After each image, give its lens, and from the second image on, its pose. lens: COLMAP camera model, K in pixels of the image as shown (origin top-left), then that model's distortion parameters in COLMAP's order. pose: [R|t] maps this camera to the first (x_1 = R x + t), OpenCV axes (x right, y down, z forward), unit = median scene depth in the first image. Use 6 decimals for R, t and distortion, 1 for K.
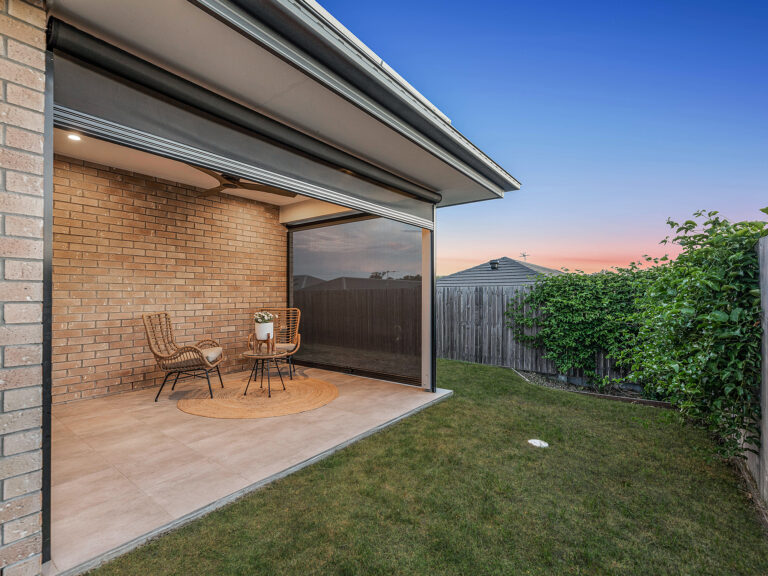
lens RADIAL K [[366.4, 0, 381.5], [0, 366.4, 292.1], [0, 0, 1]] dist [-0.001441, -0.000532]
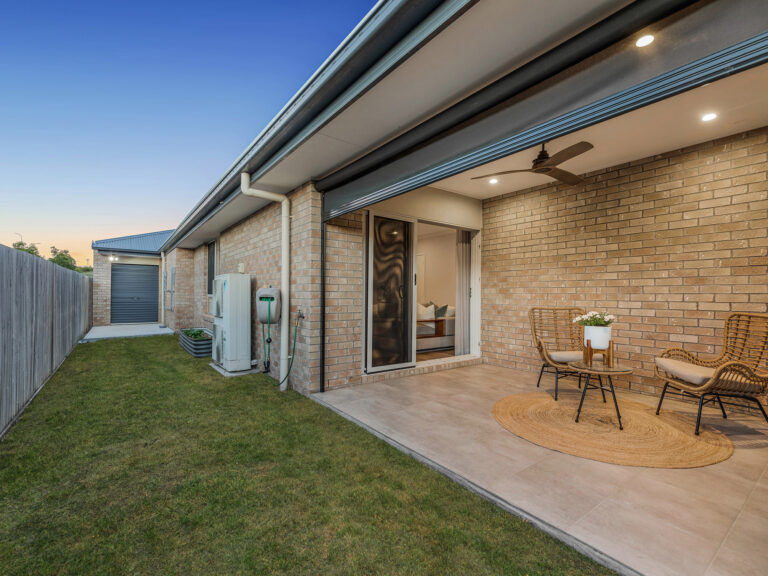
lens RADIAL K [[353.6, 0, 381.6], [0, 353.6, 292.4], [0, 0, 1]] dist [0.008633, -0.000100]
pose [[-0.277983, -0.008003, -0.960553, 0.484483], [0.000034, 0.999965, -0.008341, 0.021094], [0.960586, -0.002352, -0.277973, 0.756170]]
